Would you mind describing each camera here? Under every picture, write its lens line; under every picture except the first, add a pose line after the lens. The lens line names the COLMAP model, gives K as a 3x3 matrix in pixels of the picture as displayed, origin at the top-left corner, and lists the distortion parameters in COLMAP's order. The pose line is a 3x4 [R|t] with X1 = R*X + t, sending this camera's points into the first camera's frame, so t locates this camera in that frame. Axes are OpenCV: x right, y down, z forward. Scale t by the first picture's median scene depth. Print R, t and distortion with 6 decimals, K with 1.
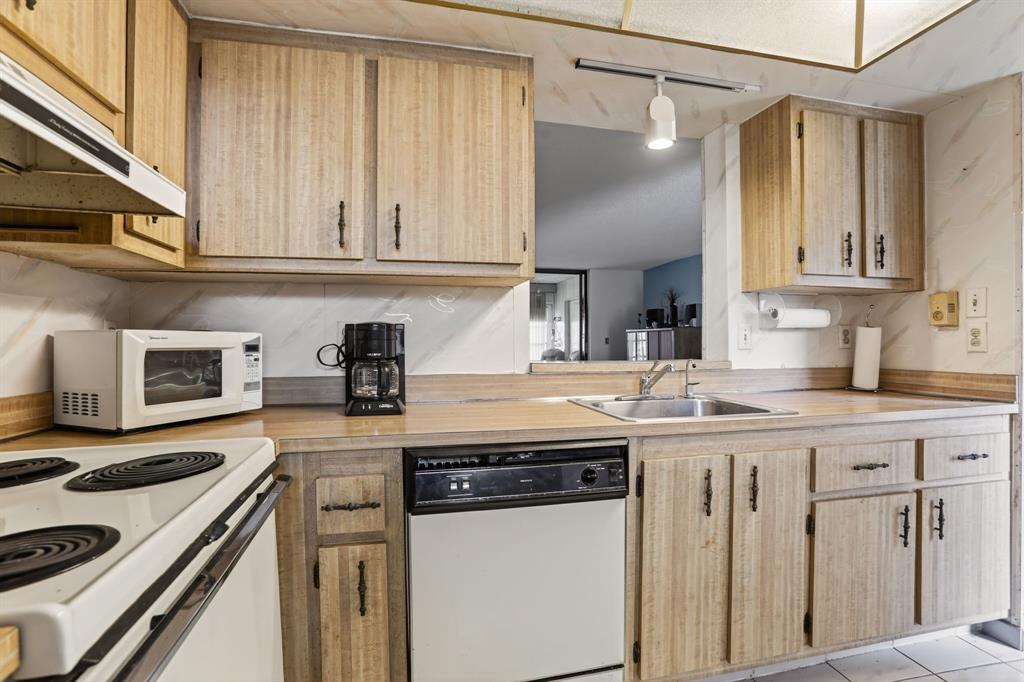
lens RADIAL K [[500.6, 0, 515.9], [0, 500.6, 341.6], [0, 0, 1]] dist [-0.060667, 0.023535]
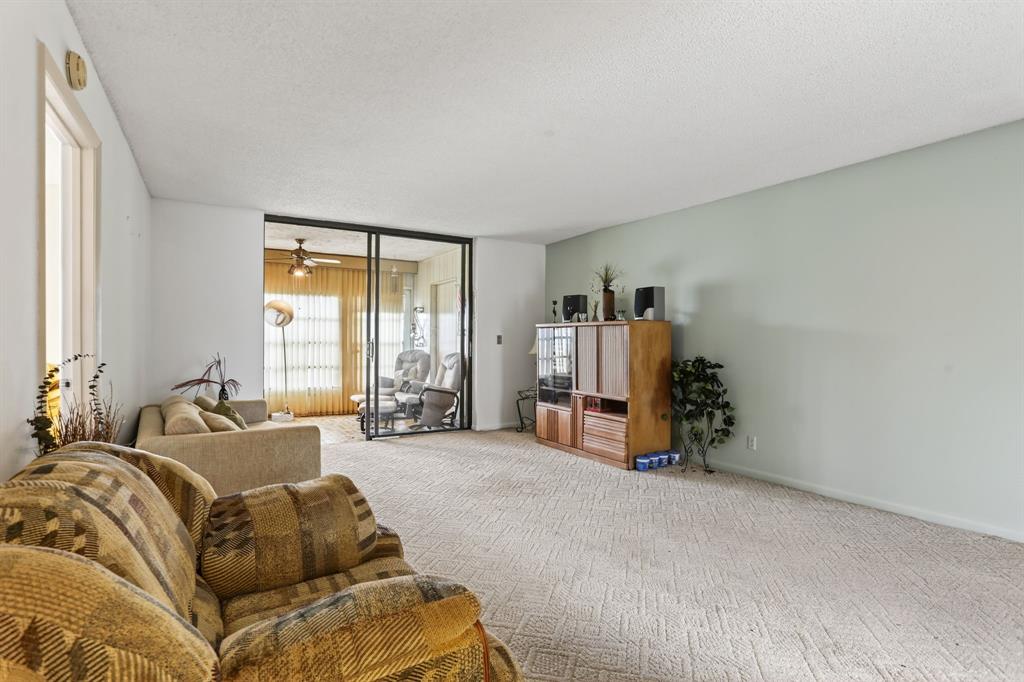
lens RADIAL K [[500.6, 0, 522.0], [0, 500.6, 343.4], [0, 0, 1]] dist [-0.060667, 0.023535]
pose [[0.941405, 0.003259, 0.337264, -0.166863], [-0.005956, 0.999958, 0.006964, -0.007523], [-0.337227, -0.008565, 0.941384, 1.860448]]
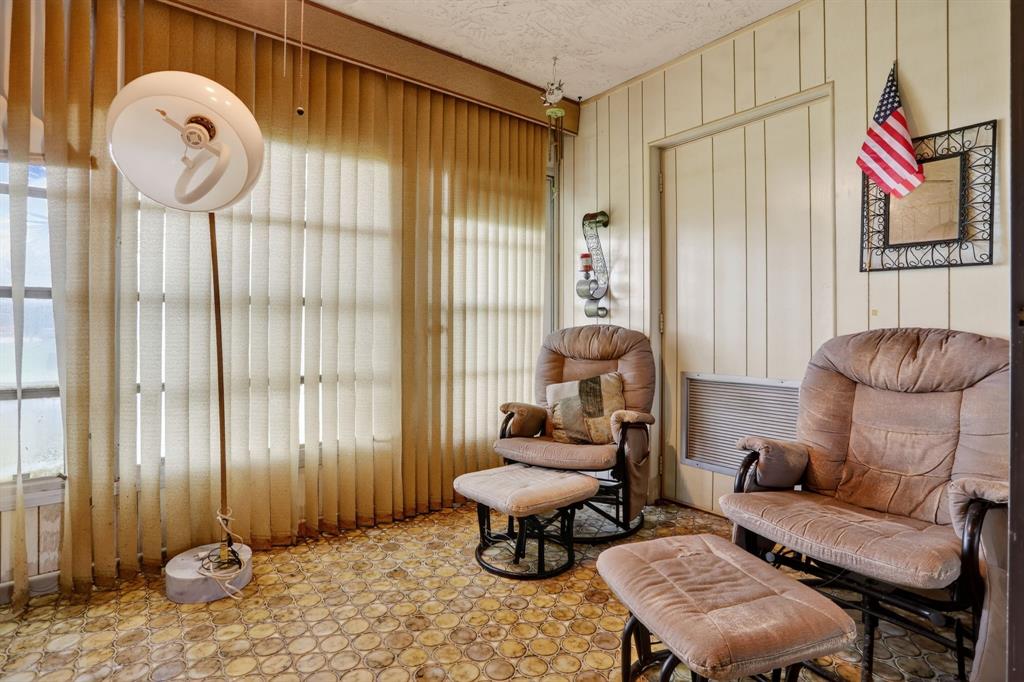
lens RADIAL K [[500.6, 0, 526.5], [0, 500.6, 321.9], [0, 0, 1]] dist [-0.060667, 0.023535]
pose [[0.904746, 0.009055, 0.425856, -0.522885], [-0.006735, 0.999953, -0.006952, 0.105621], [-0.425899, 0.003422, 0.904764, 5.563810]]
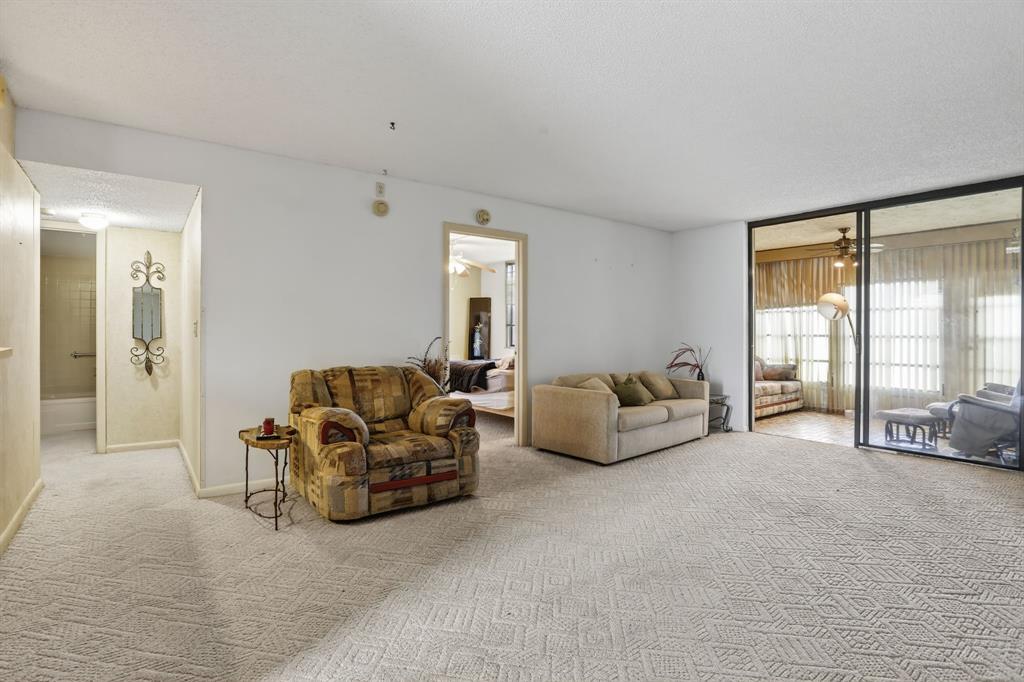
lens RADIAL K [[500.6, 0, 506.4], [0, 500.6, 333.2], [0, 0, 1]] dist [-0.060667, 0.023535]
pose [[0.414385, 0.004771, -0.910089, 1.974715], [-0.003481, 0.999987, 0.003658, -0.001087], [0.910095, 0.001652, 0.414396, 2.305310]]
